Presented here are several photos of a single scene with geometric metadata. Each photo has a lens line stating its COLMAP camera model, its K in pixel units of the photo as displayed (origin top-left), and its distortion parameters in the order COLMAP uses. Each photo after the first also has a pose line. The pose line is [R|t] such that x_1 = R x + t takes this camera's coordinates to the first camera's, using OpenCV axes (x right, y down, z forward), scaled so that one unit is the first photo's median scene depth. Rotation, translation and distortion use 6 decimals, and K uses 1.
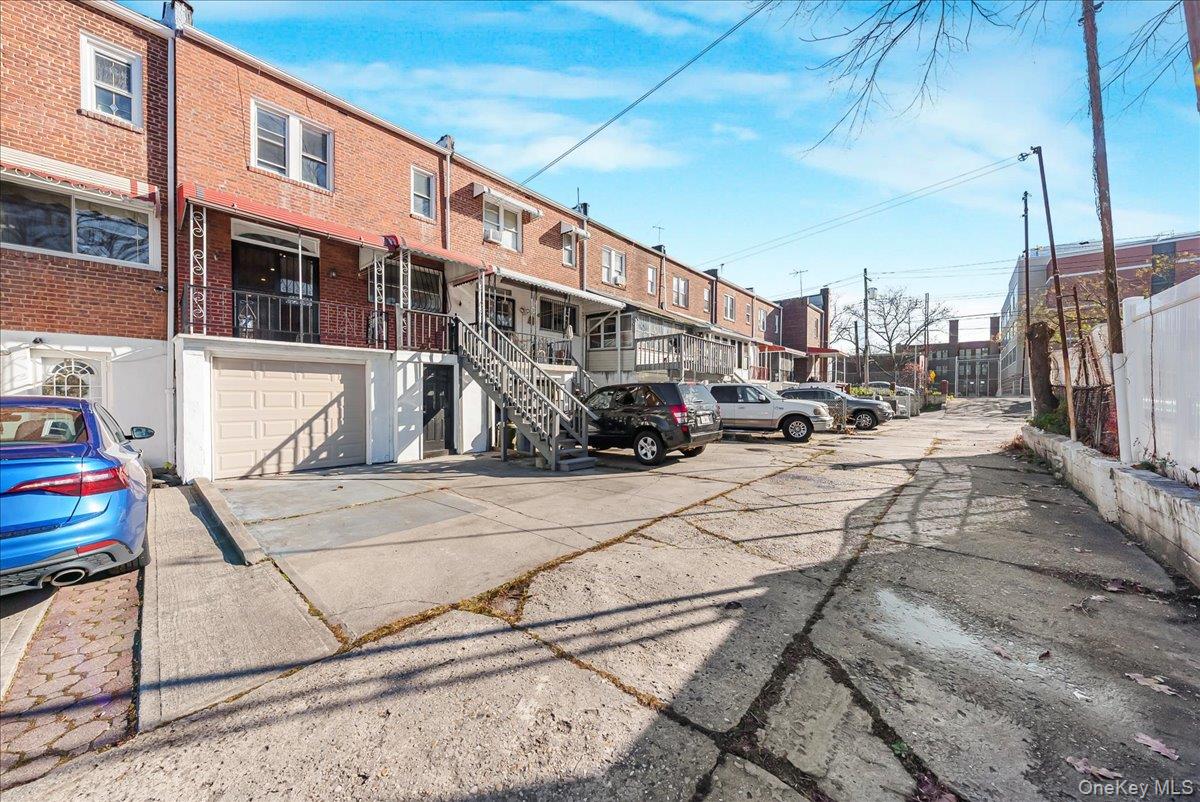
lens RADIAL K [[412.9, 0, 598.6], [0, 412.9, 397.8], [0, 0, 1]] dist [-0.005300, 0.000995]
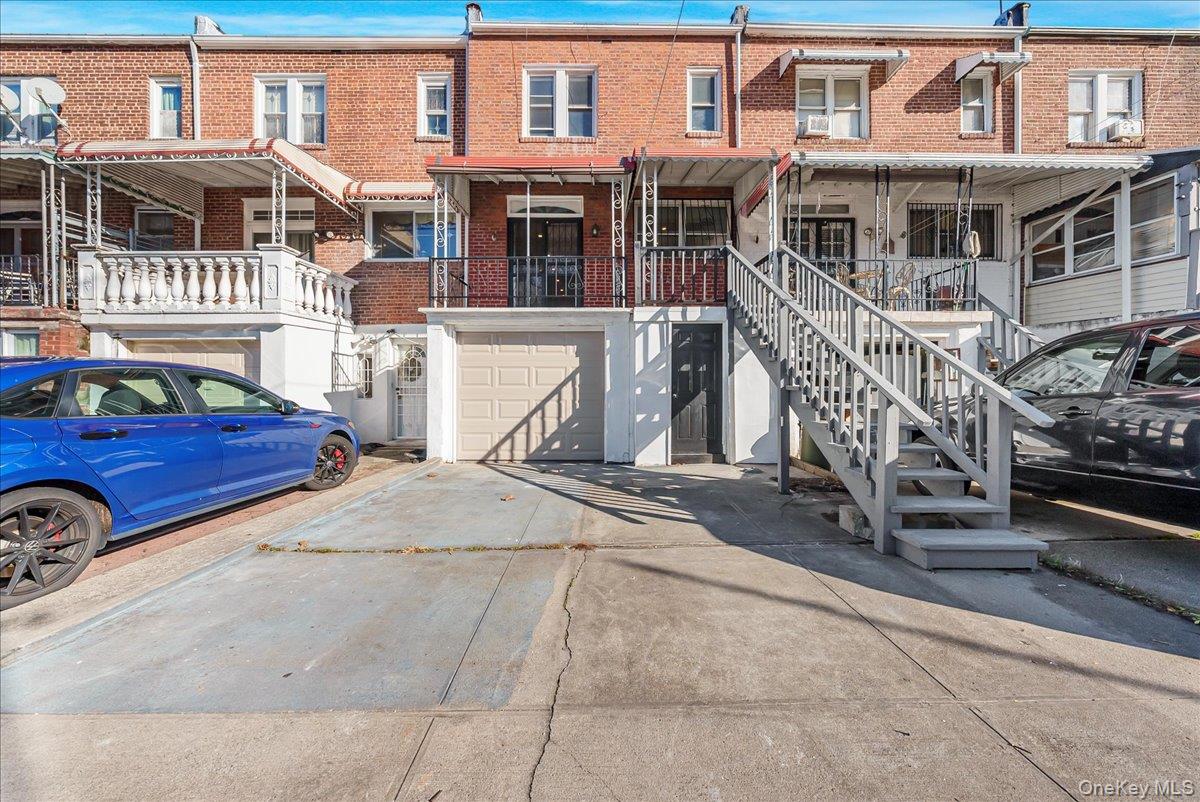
lens RADIAL K [[412.9, 0, 603.0], [0, 412.9, 384.3], [0, 0, 1]] dist [-0.005300, 0.000995]
pose [[0.668530, -0.001816, -0.743683, 0.001958], [-0.003209, 0.999981, -0.005326, 0.019570], [0.743679, 0.005947, 0.668511, 0.443013]]
